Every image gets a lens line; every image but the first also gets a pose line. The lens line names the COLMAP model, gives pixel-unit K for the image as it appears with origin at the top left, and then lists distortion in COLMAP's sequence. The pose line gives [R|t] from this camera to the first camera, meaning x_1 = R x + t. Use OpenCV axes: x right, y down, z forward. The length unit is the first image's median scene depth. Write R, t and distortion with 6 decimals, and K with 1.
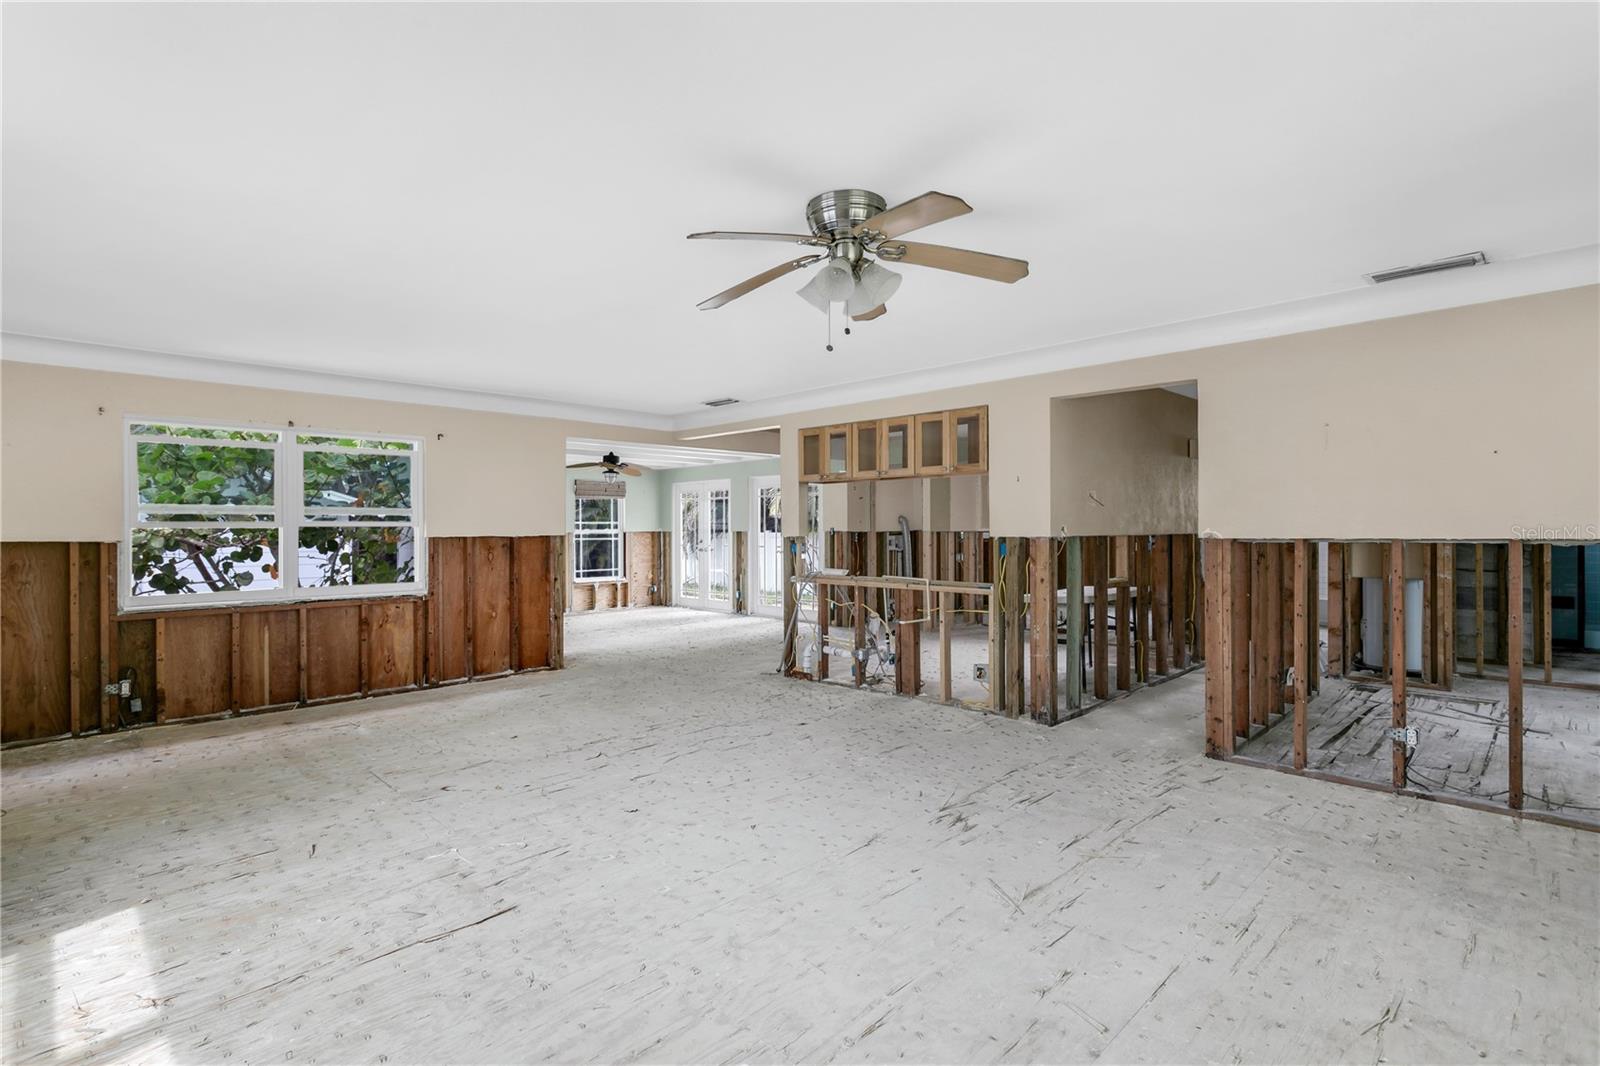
lens RADIAL K [[740.4, 0, 800.8], [0, 740.4, 530.2], [0, 0, 1]] dist [-0.000118, 0.000070]
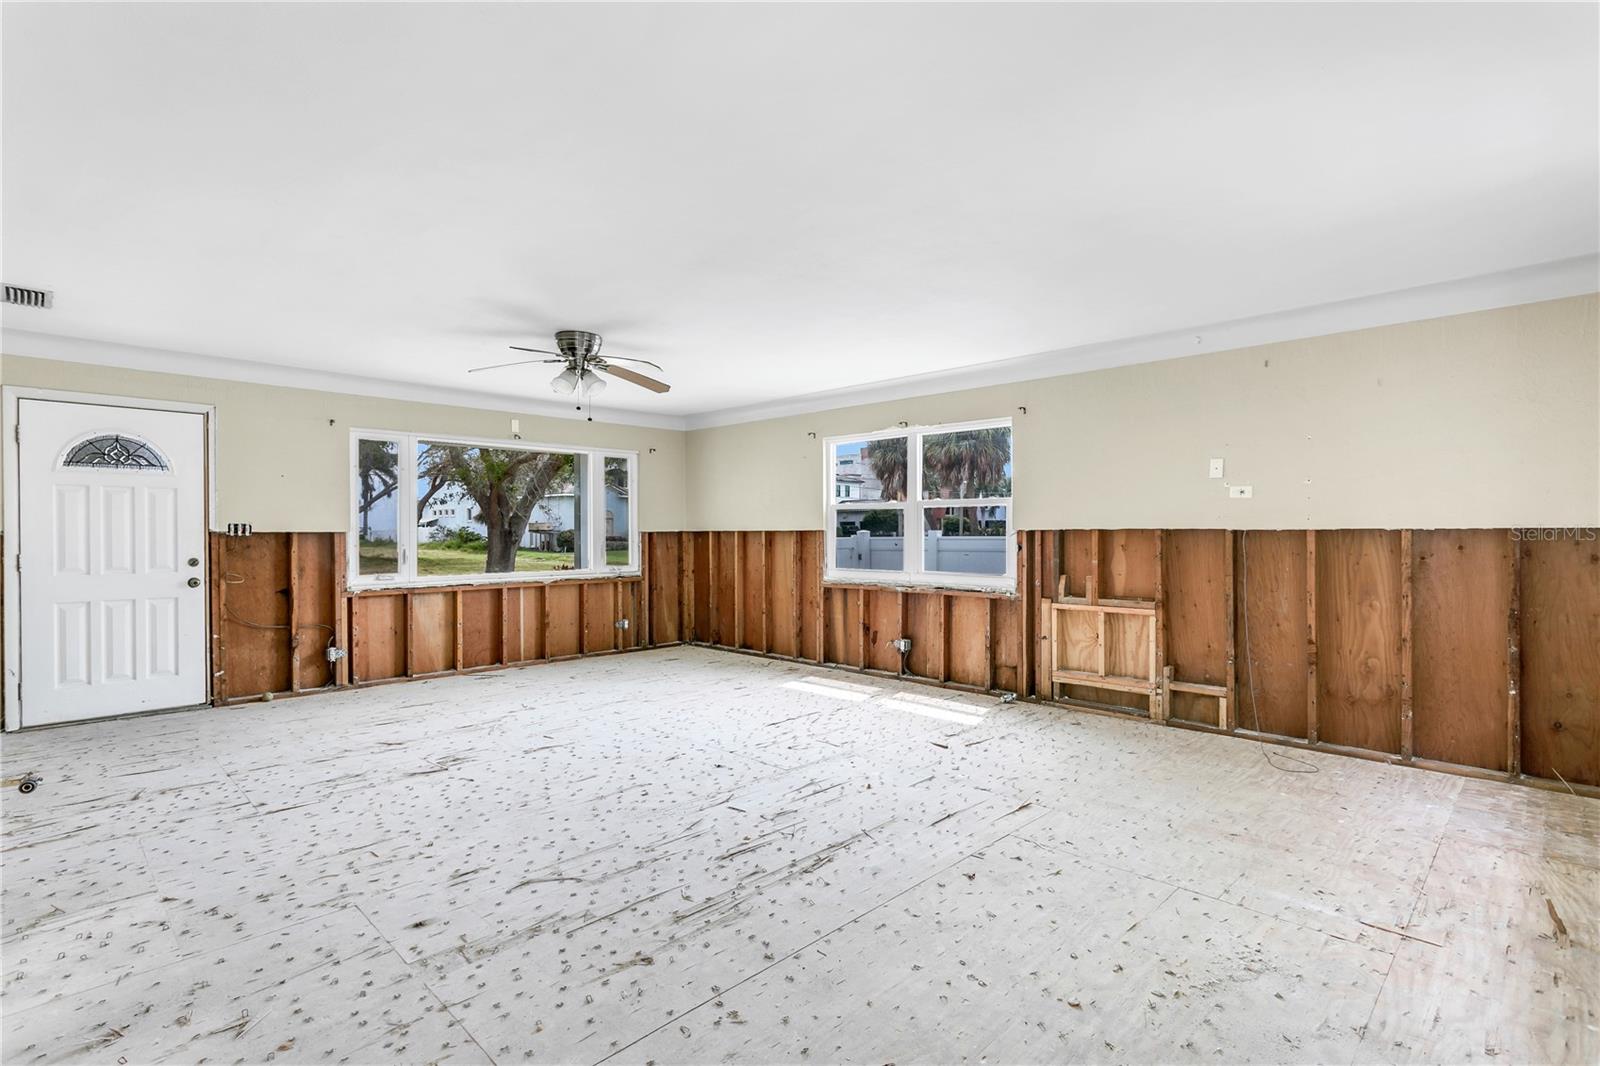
lens RADIAL K [[740.4, 0, 799.3], [0, 740.4, 533.5], [0, 0, 1]] dist [-0.000118, 0.000070]
pose [[-0.999943, 0.007768, -0.007321, -0.293499], [0.007735, 0.999960, 0.004502, 0.014904], [0.007356, 0.004446, -0.999963, 1.821912]]
